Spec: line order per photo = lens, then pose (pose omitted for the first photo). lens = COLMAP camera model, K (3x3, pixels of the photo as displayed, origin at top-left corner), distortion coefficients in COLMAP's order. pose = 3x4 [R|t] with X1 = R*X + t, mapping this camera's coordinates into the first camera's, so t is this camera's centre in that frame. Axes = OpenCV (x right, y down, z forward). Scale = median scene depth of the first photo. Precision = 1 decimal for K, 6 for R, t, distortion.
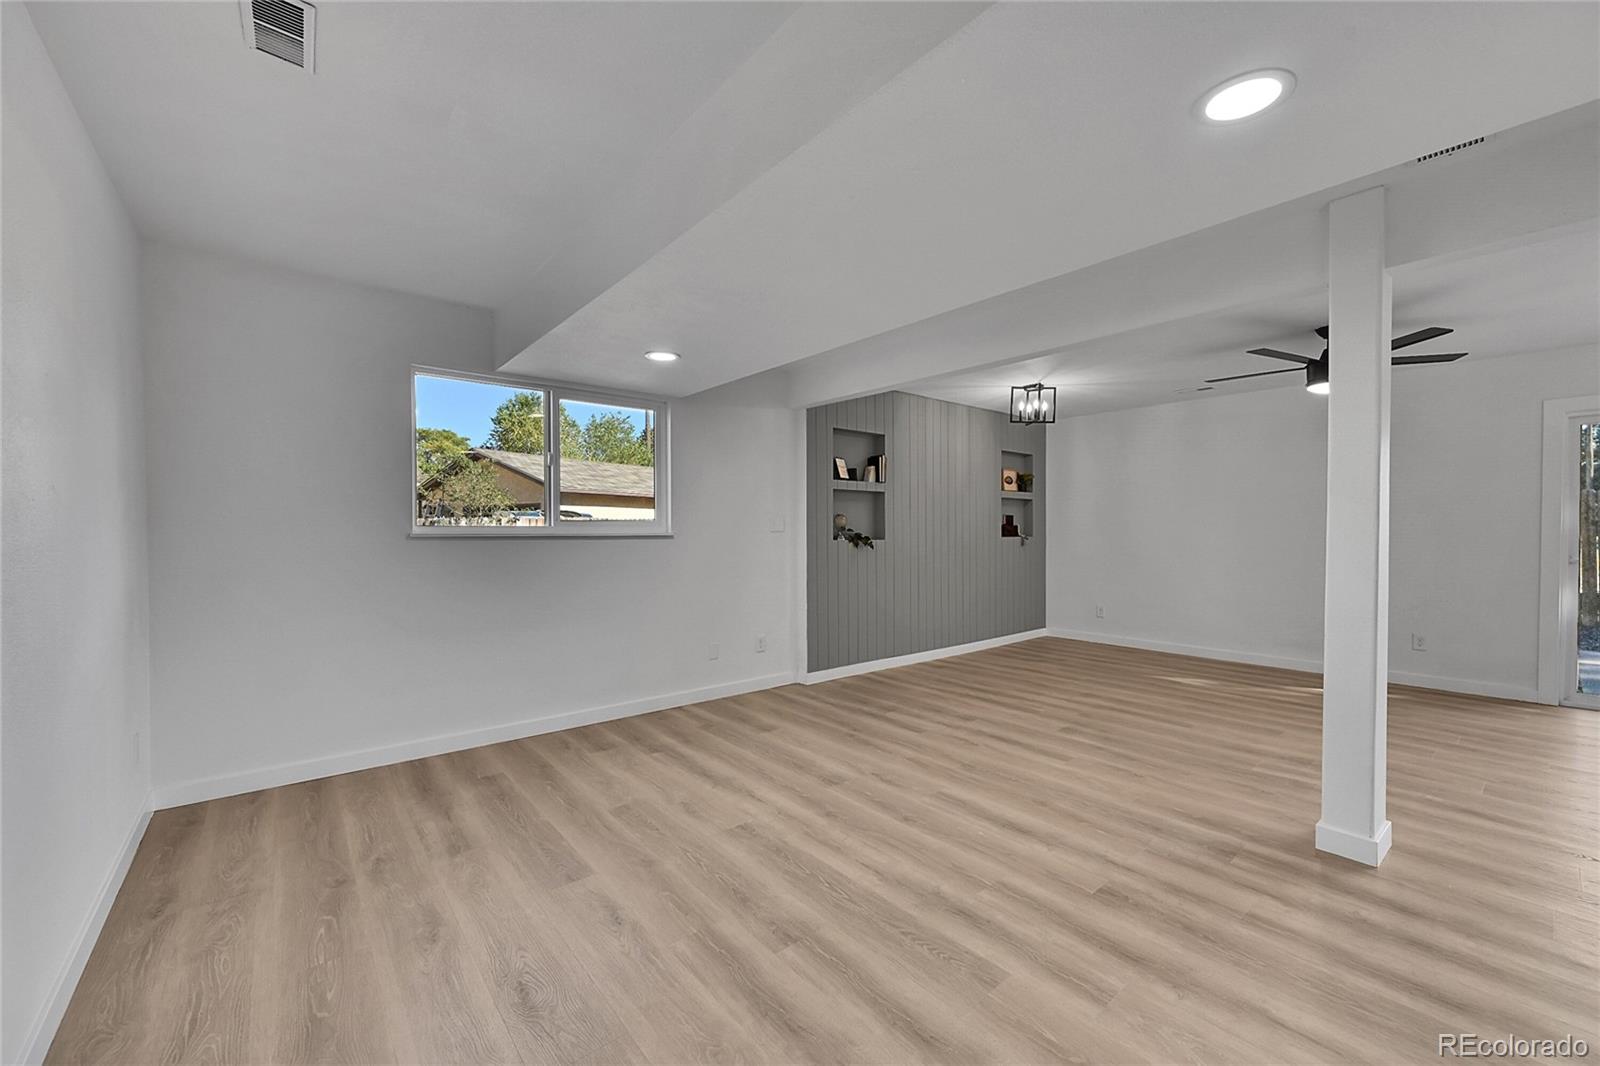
lens RADIAL K [[629.7, 0, 801.4], [0, 629.7, 534.0], [0, 0, 1]] dist [-0.004169, -0.000031]
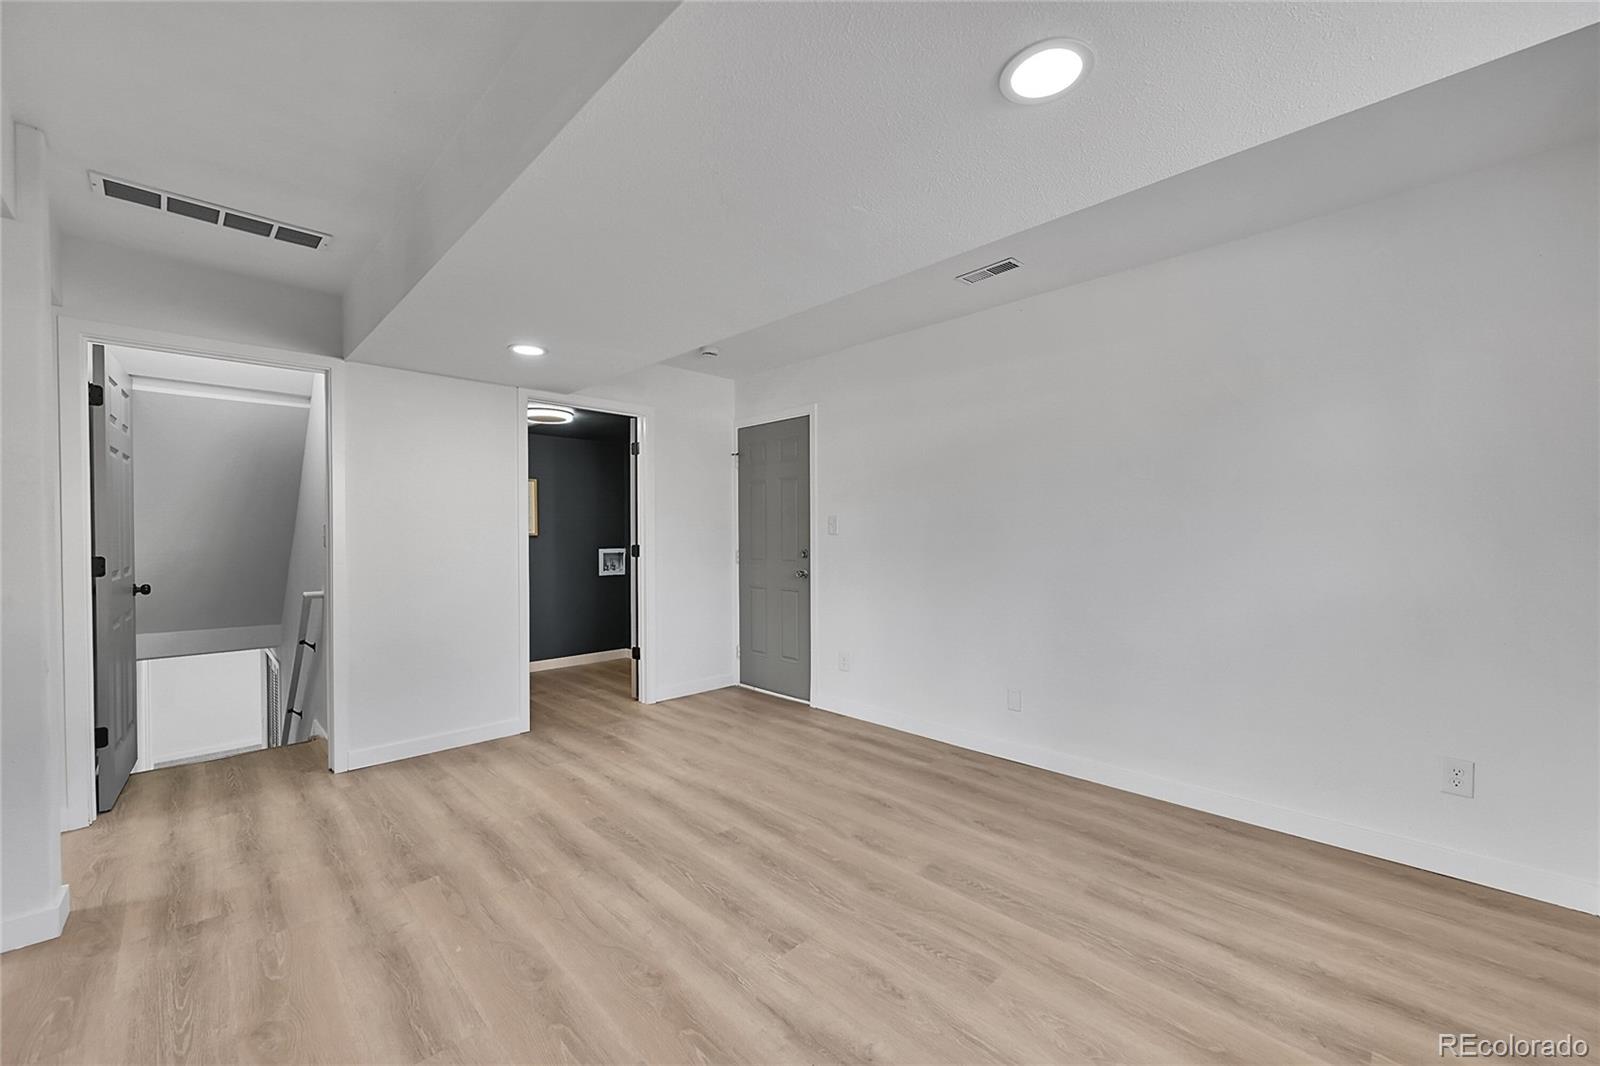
lens RADIAL K [[629.7, 0, 799.2], [0, 629.7, 534.1], [0, 0, 1]] dist [-0.004169, -0.000031]
pose [[-0.996565, 0.005265, -0.082649, -0.059646], [0.004369, 0.999930, 0.011014, -0.016649], [0.082702, 0.010615, -0.996518, 2.003513]]
